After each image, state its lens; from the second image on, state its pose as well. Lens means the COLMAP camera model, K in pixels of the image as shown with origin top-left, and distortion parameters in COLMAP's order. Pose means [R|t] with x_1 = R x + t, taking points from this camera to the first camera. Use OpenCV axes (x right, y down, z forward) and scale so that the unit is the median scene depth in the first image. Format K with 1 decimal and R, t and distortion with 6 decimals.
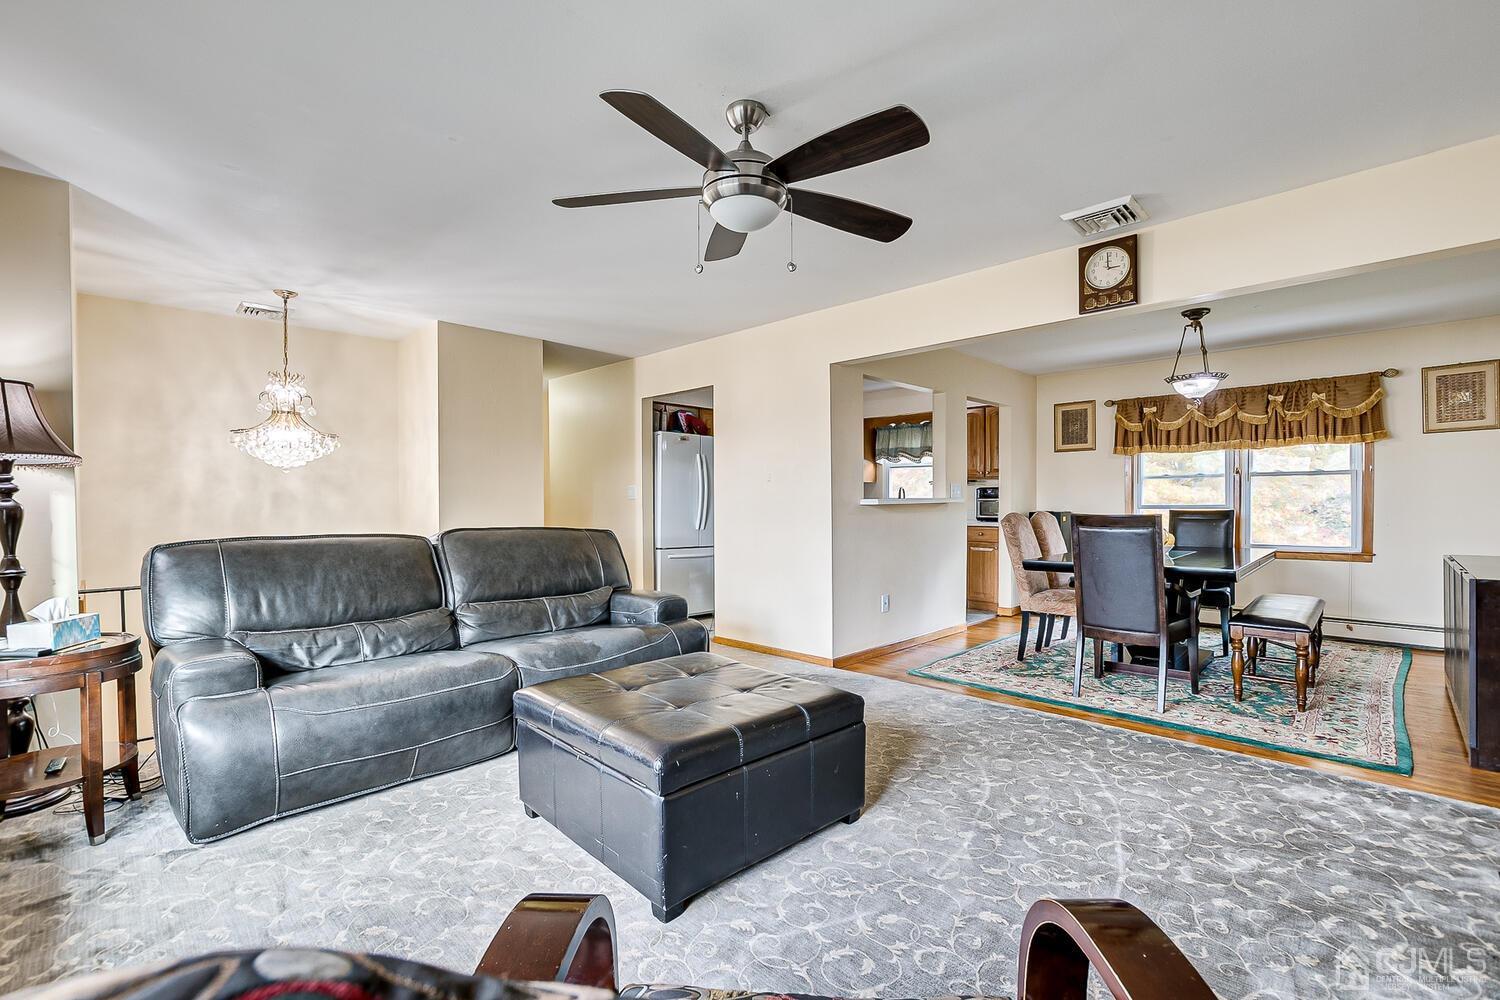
lens RADIAL K [[659.7, 0, 746.4], [0, 659.7, 511.4], [0, 0, 1]] dist [-0.022637, 0.003405]
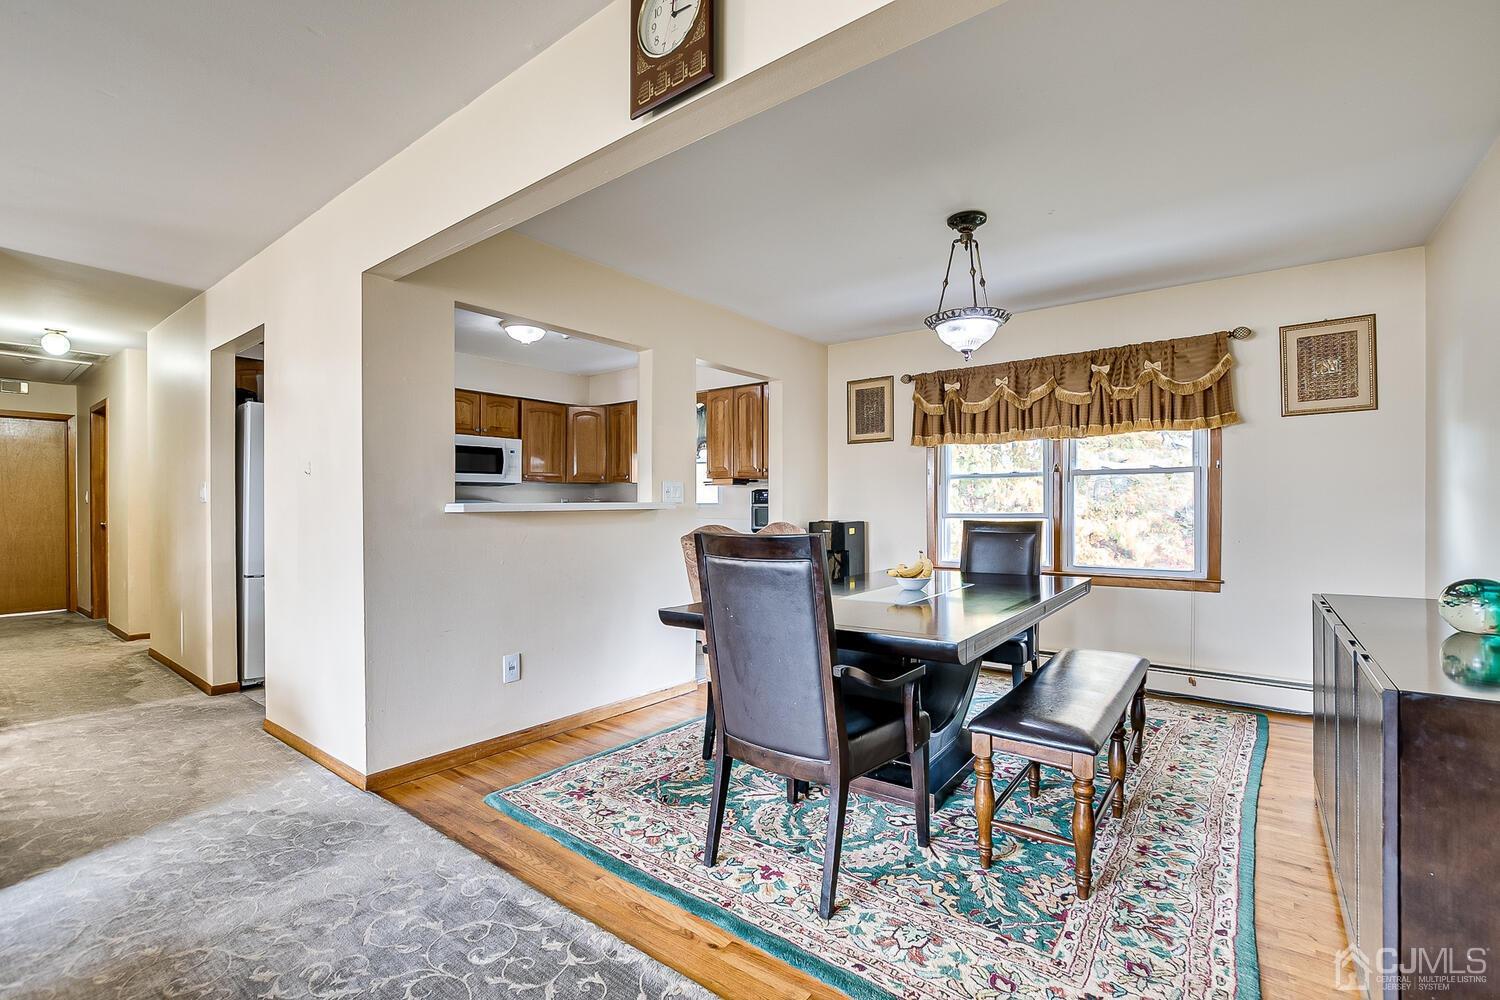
lens RADIAL K [[659.7, 0, 747.1], [0, 659.7, 509.8], [0, 0, 1]] dist [-0.022637, 0.003405]
pose [[0.992477, 0.003279, 0.122385, 0.344367], [-0.001926, 0.999936, -0.011174, -0.005695], [-0.122414, 0.010854, 0.992420, 0.331804]]
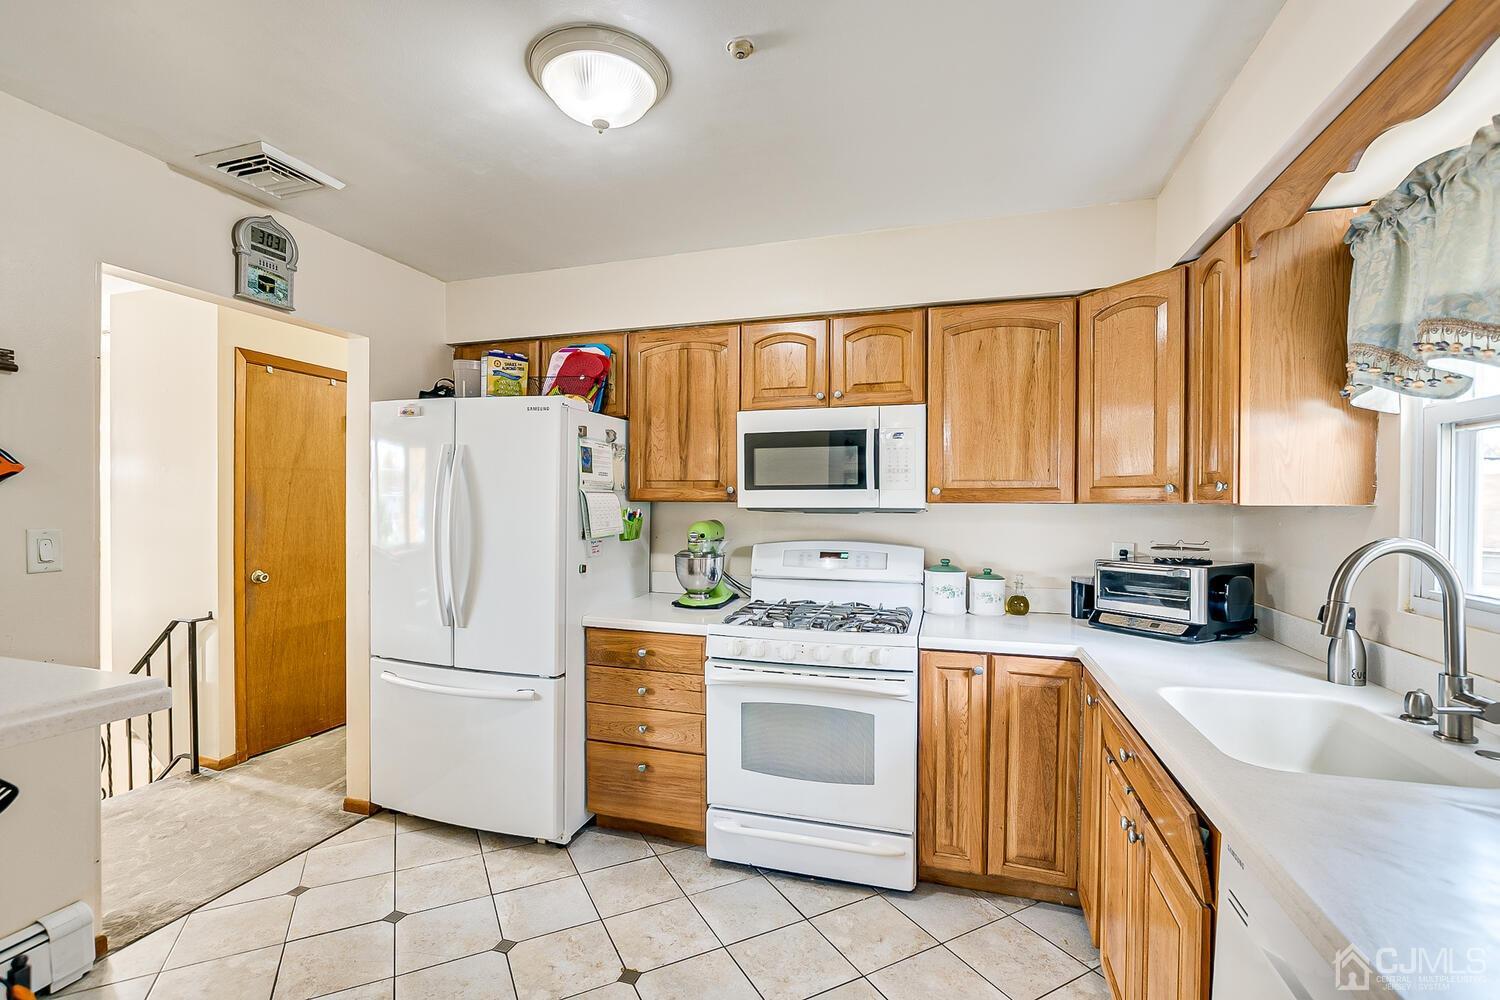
lens RADIAL K [[659.7, 0, 752.7], [0, 659.7, 509.4], [0, 0, 1]] dist [-0.022637, 0.003405]
pose [[0.463234, 0.015373, -0.886103, 0.466333], [-0.022265, 0.999736, 0.005705, -0.064925], [0.885956, 0.017086, 0.463454, 1.208252]]
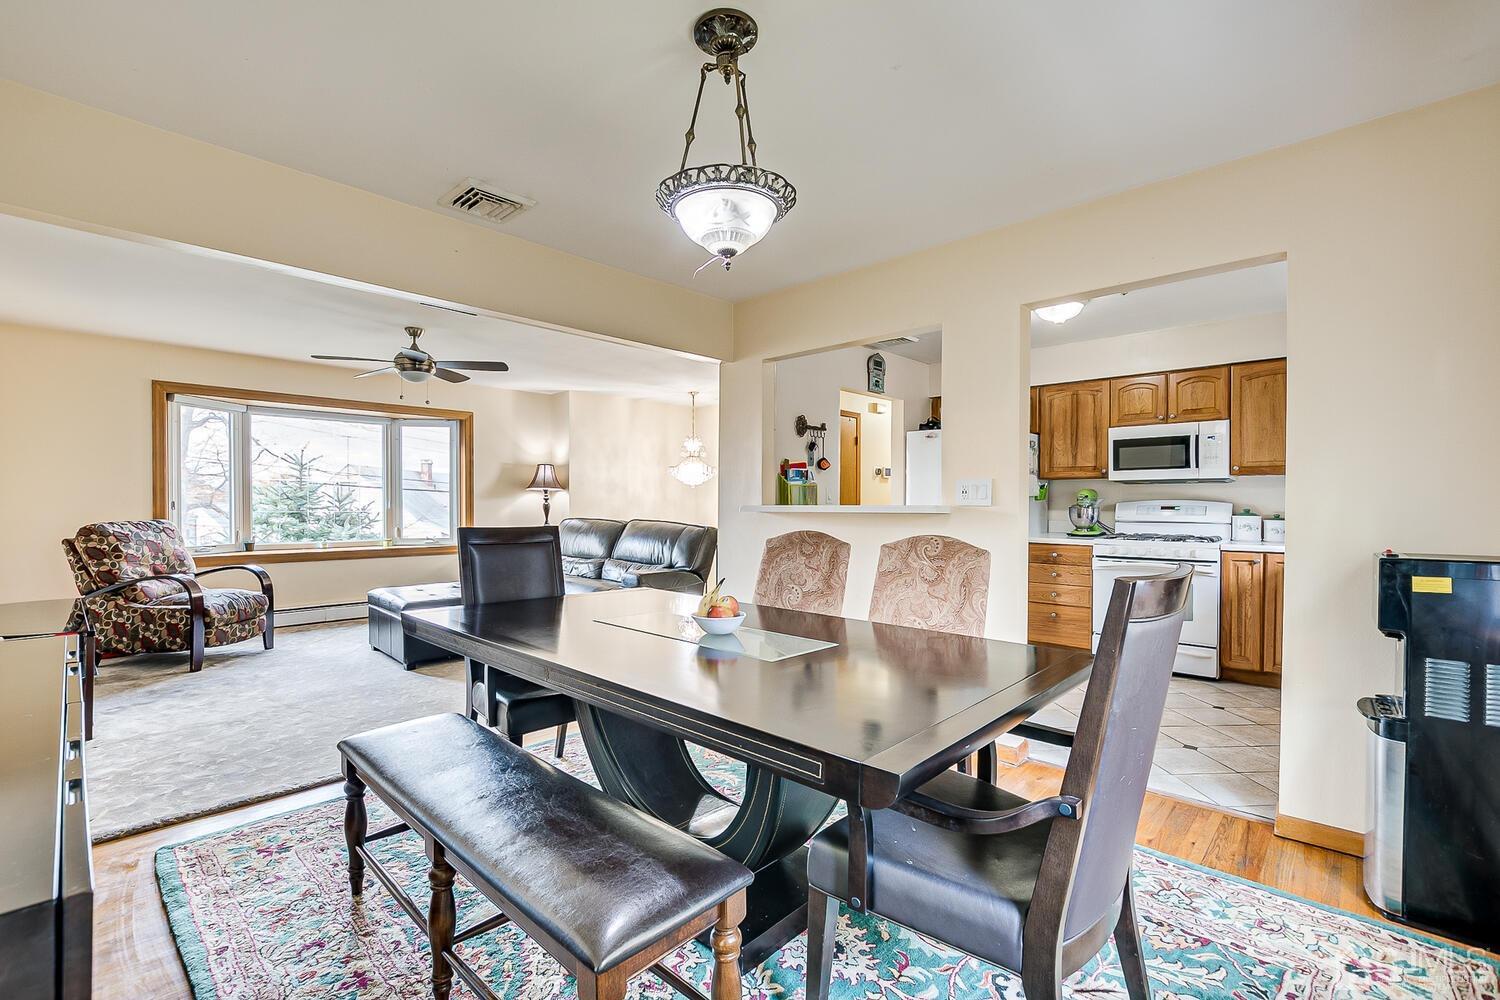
lens RADIAL K [[659.7, 0, 746.0], [0, 659.7, 509.2], [0, 0, 1]] dist [-0.022637, 0.003405]
pose [[0.014540, 0.015238, -0.999778, 0.955473], [-0.020177, 0.999685, 0.014944, -0.023768], [0.999691, 0.019955, 0.014842, 0.891264]]
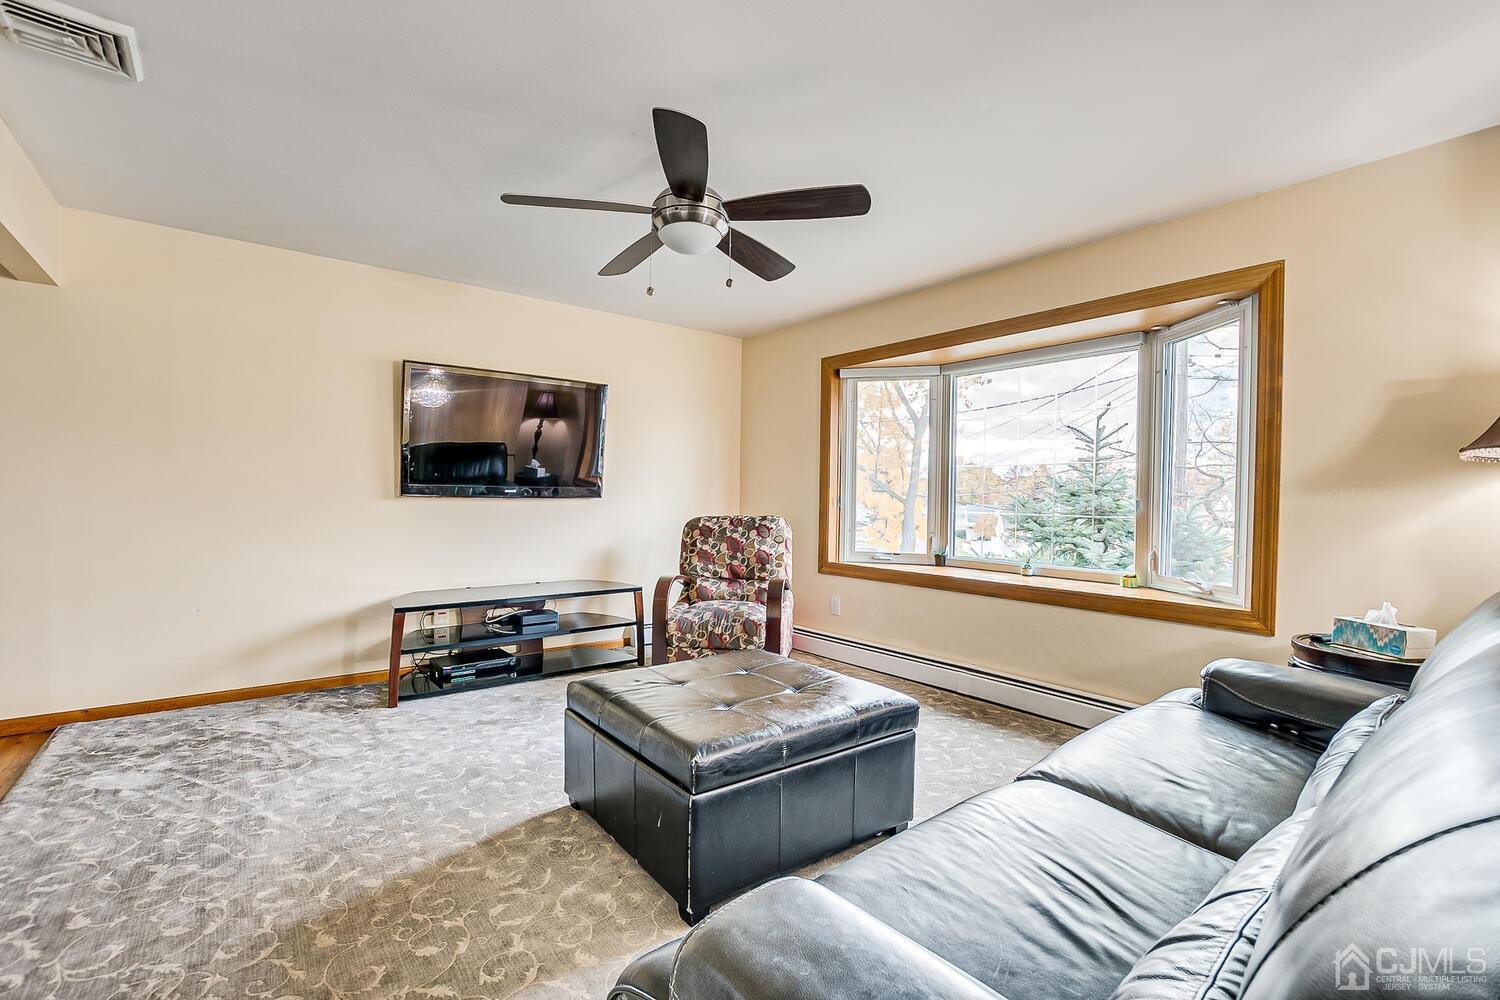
lens RADIAL K [[659.7, 0, 745.7], [0, 659.7, 515.3], [0, 0, 1]] dist [-0.022637, 0.003405]
pose [[-0.991768, -0.010927, 0.127577, -0.106277], [-0.005701, 0.999132, 0.041257, -0.012687], [-0.127917, 0.040190, -0.990970, 0.899162]]
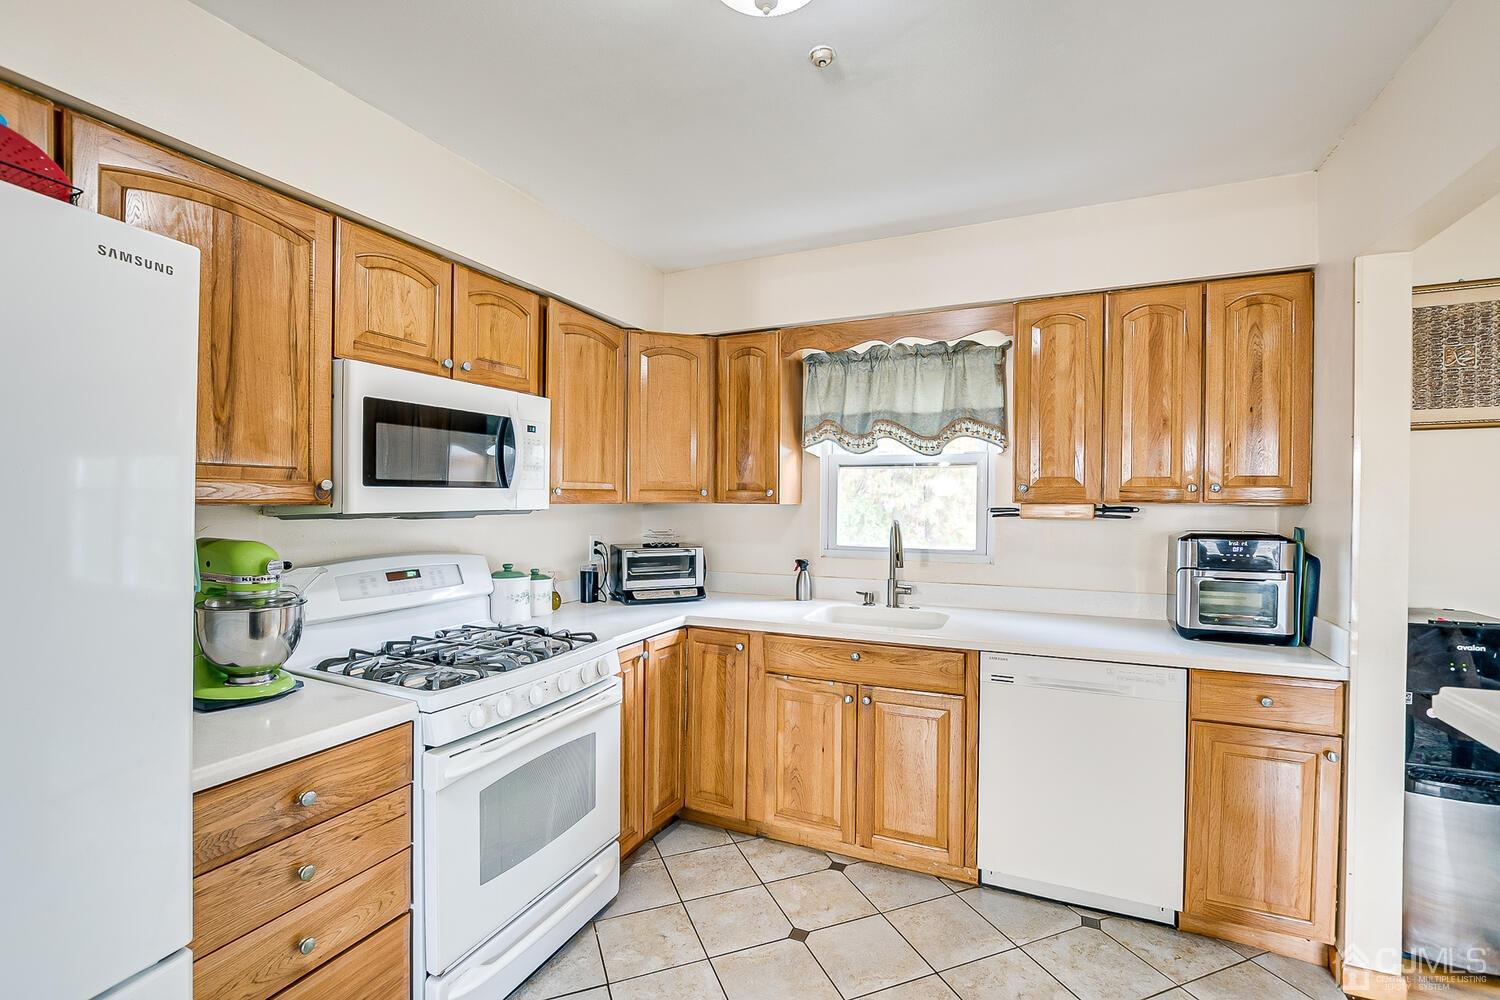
lens RADIAL K [[659.7, 0, 747.4], [0, 659.7, 509.1], [0, 0, 1]] dist [-0.022637, 0.003405]
pose [[0.938511, 0.001751, 0.345244, 0.058088], [-0.000095, 0.999988, -0.004813, -0.063964], [-0.345249, 0.004484, 0.938501, 1.066932]]
